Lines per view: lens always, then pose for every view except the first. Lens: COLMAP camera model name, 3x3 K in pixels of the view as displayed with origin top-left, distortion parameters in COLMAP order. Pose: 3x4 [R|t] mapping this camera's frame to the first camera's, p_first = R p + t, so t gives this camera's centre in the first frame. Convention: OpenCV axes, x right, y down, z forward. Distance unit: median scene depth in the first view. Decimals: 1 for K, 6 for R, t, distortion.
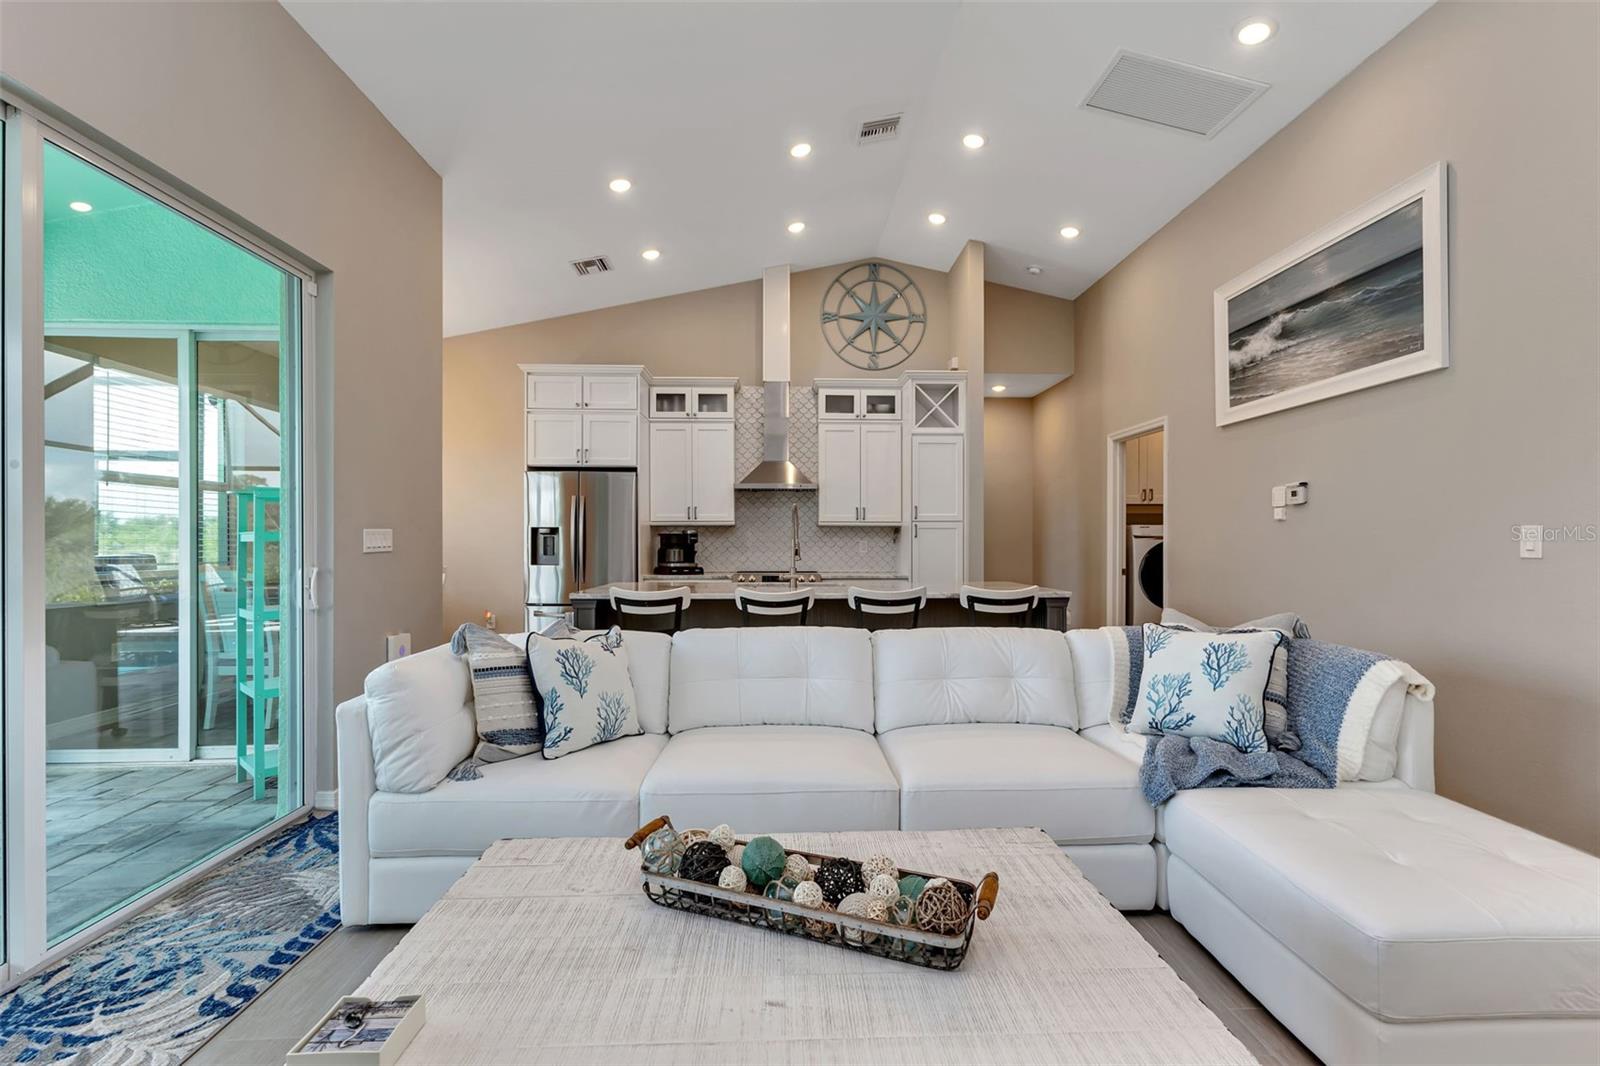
lens RADIAL K [[723.2, 0, 806.7], [0, 723.2, 541.0], [0, 0, 1]] dist [0.012374, -0.000020]
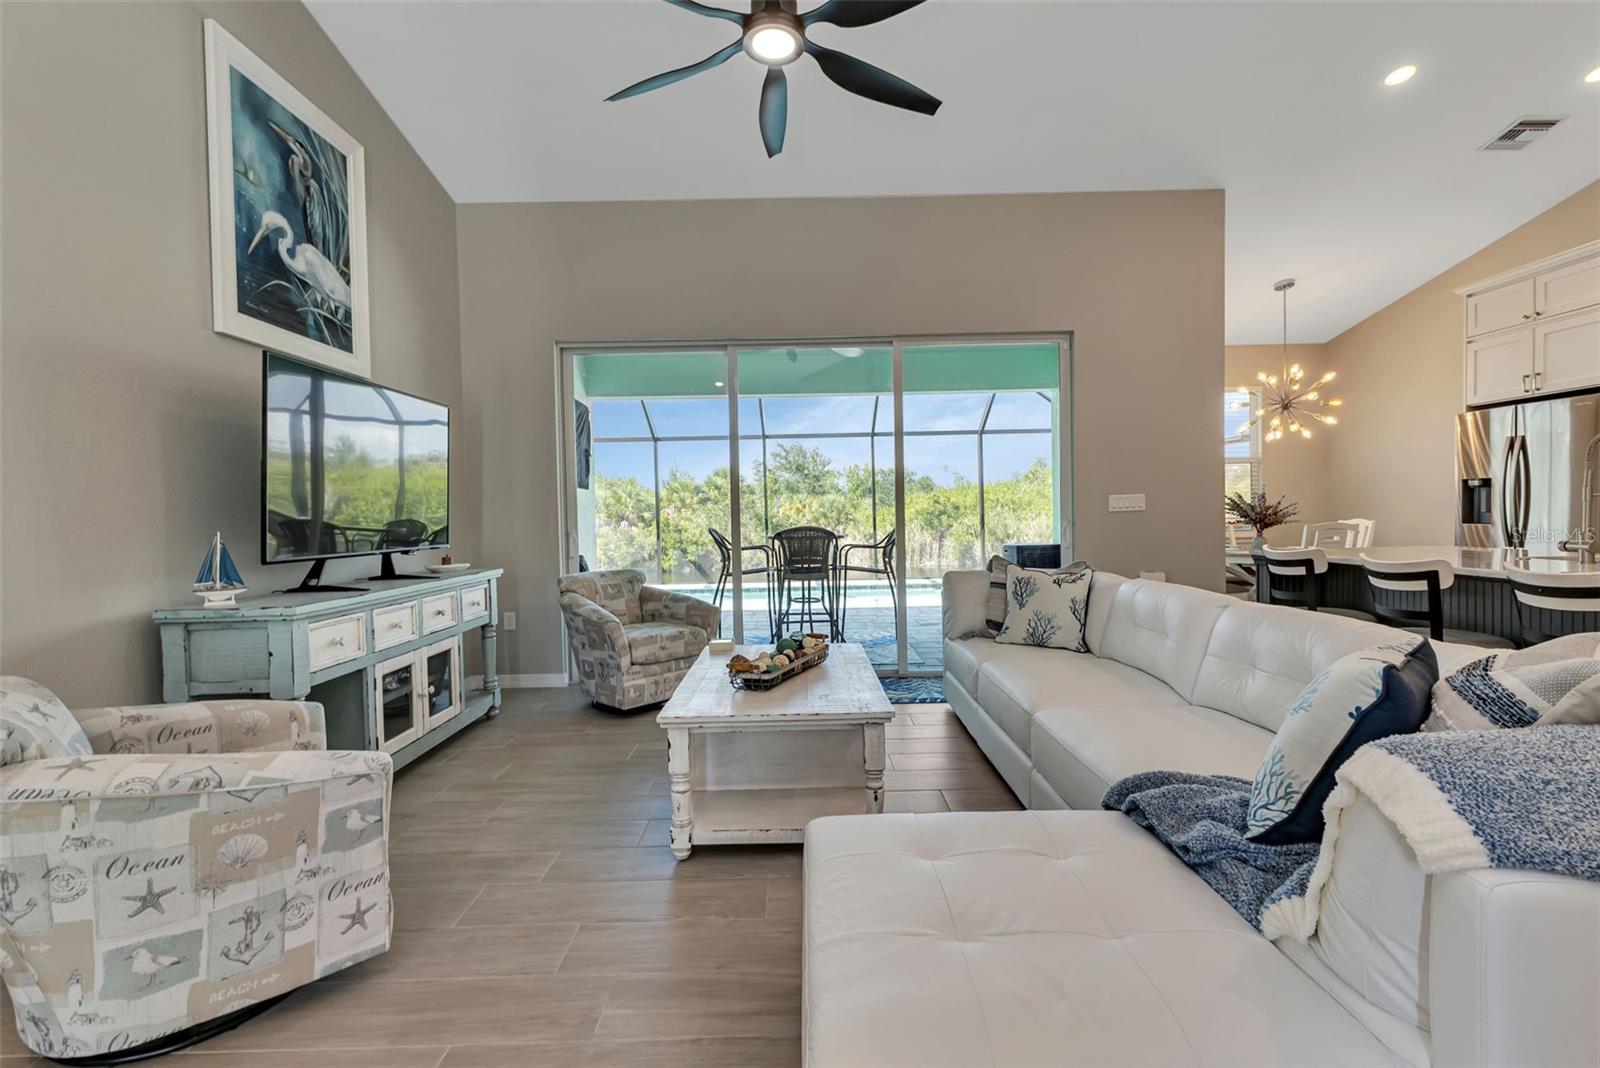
lens RADIAL K [[709.8, 0, 802.6], [0, 709.8, 528.7], [0, 0, 1]] dist [0.018439, -0.006454]
pose [[-0.037720, 0.021403, -0.999059, 0.448419], [0.022321, 0.999539, 0.020570, 0.003668], [0.999039, -0.021524, -0.038181, 0.236097]]
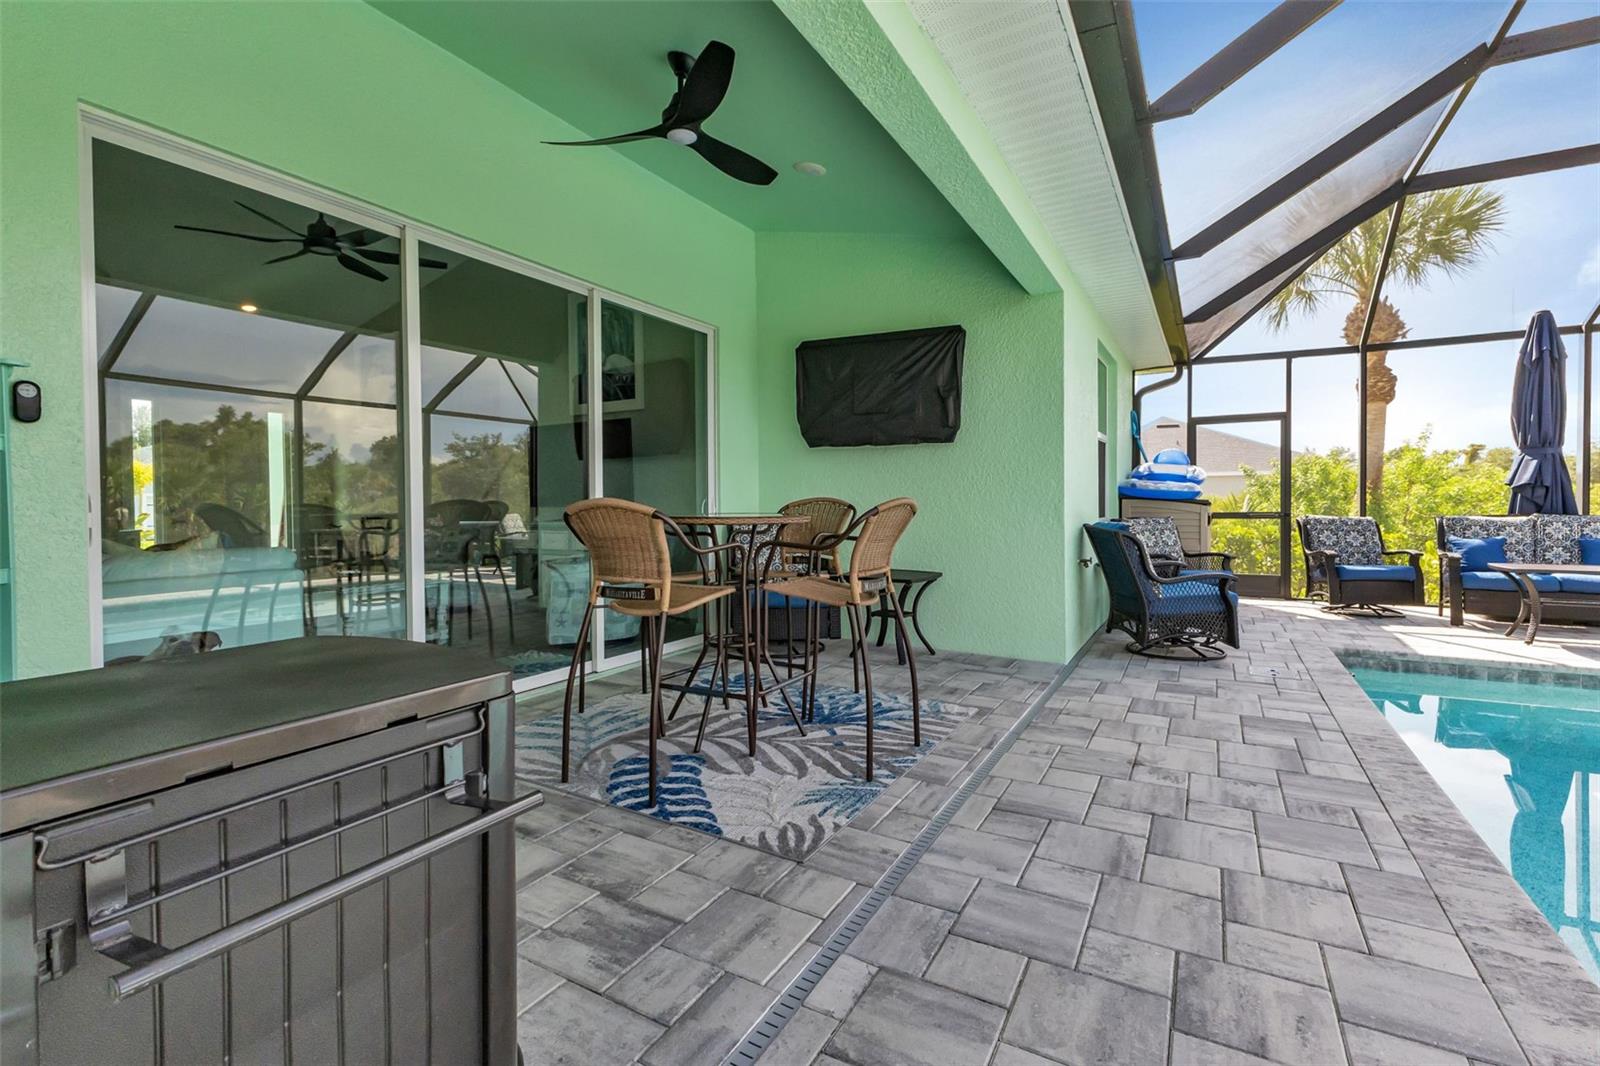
lens RADIAL K [[716.9, 0, 803.9], [0, 716.9, 512.4], [0, 0, 1]] dist [0.013713, 0.000345]
pose [[-0.851861, 0.003056, 0.523758, -0.875598], [0.008318, 0.999936, 0.007693, 0.028135], [-0.523701, 0.010910, -0.851832, 0.622800]]
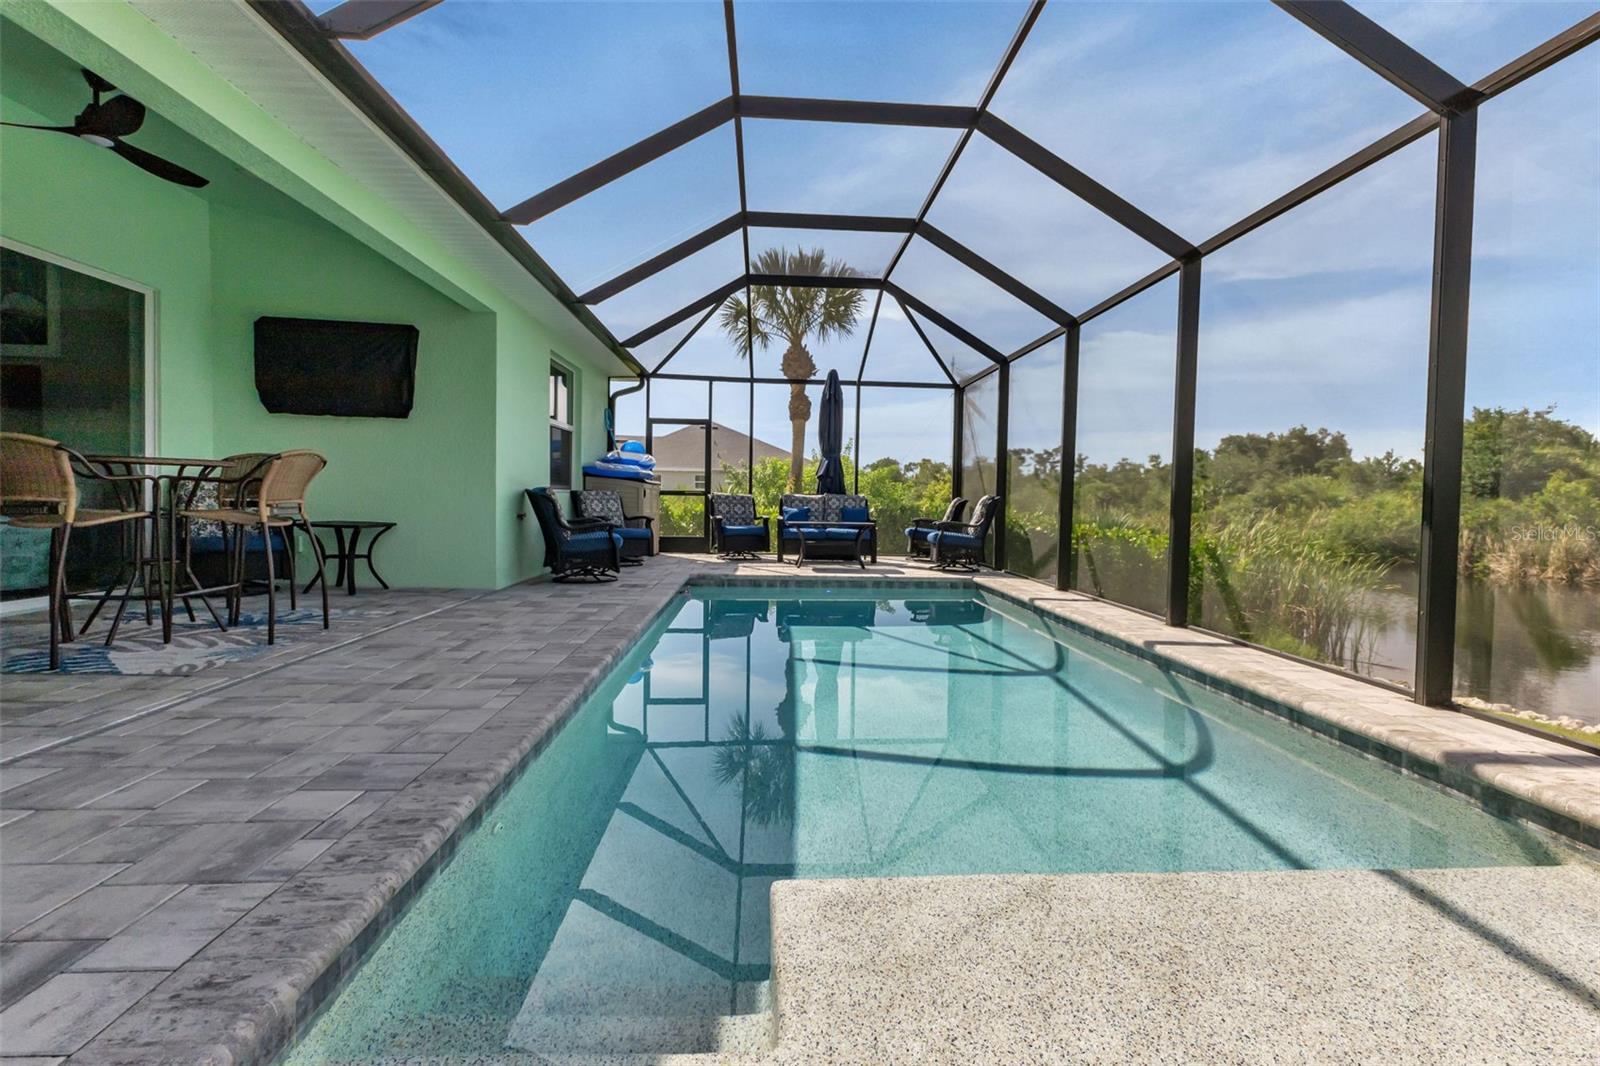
lens RADIAL K [[716.3, 0, 797.3], [0, 716.3, 511.2], [0, 0, 1]] dist [0.011783, -0.000761]
pose [[-0.999770, -0.014942, -0.015408, -1.121156], [-0.015194, 0.999751, 0.016351, 0.060988], [0.015160, 0.016582, -0.999748, 0.857857]]
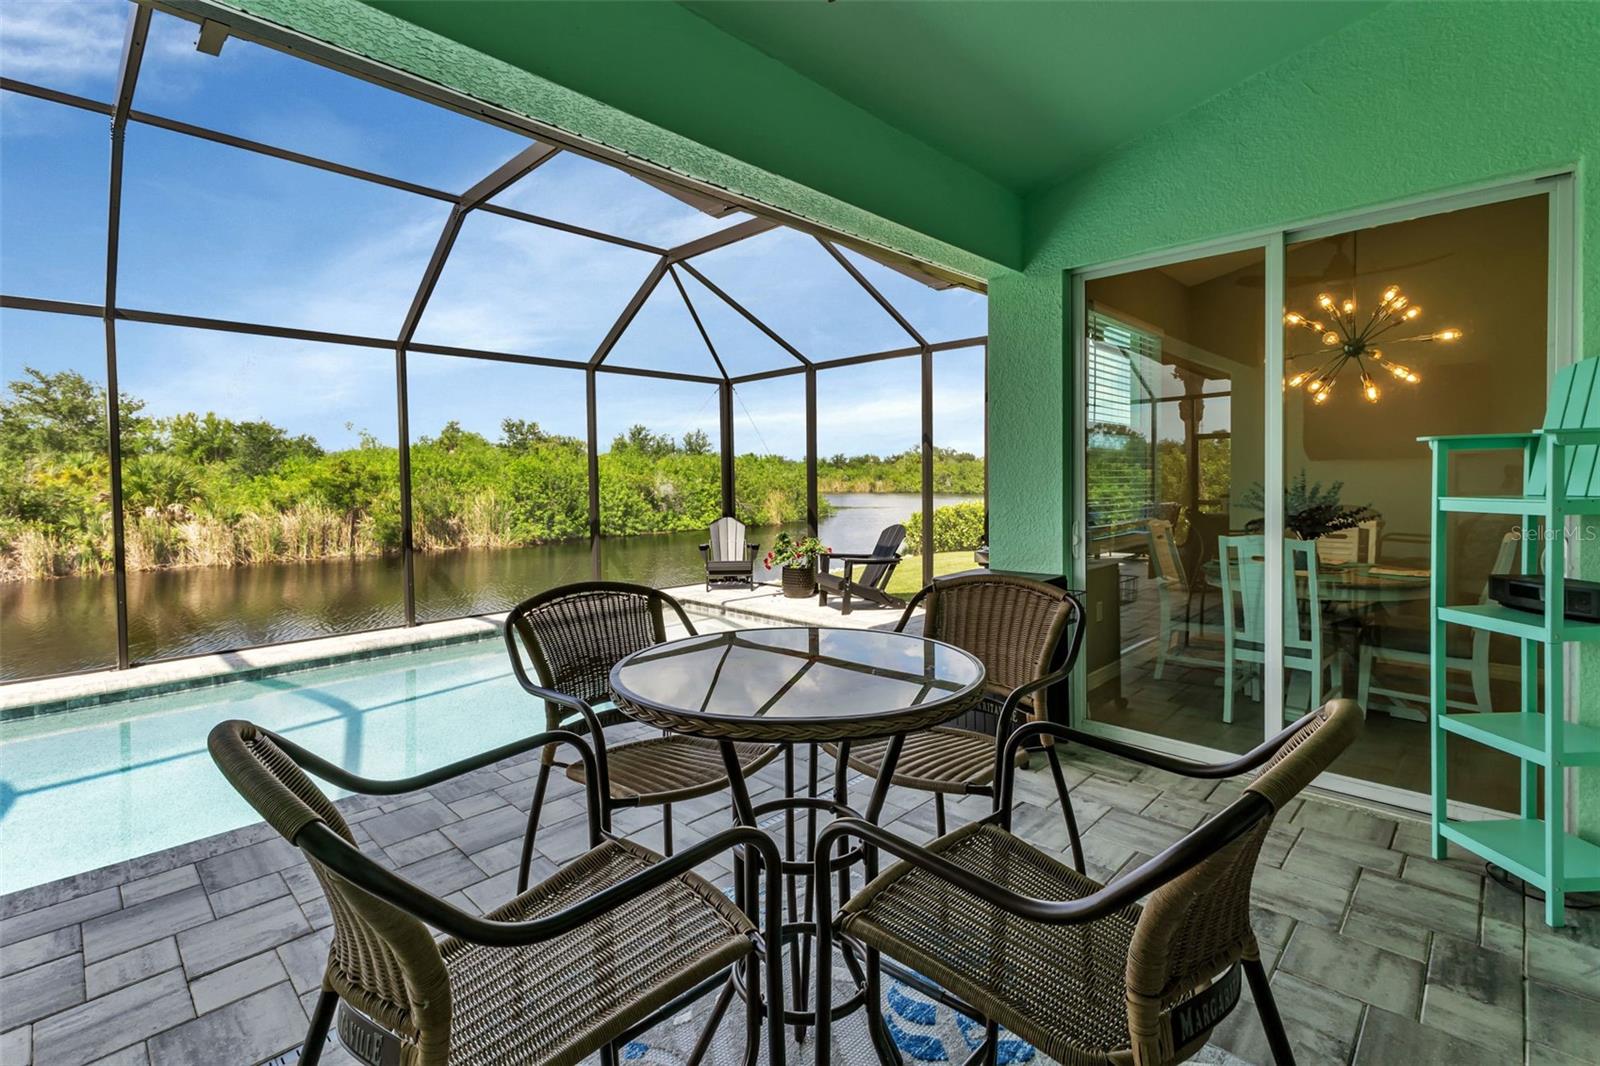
lens RADIAL K [[729.3, 0, 795.1], [0, 729.3, 508.6], [0, 0, 1]] dist [0.013432, -0.000839]
pose [[0.681007, 0.027226, -0.731771, -0.391430], [0.009475, 0.998897, 0.045982, -0.022780], [0.732216, -0.038247, 0.679998, 0.050787]]
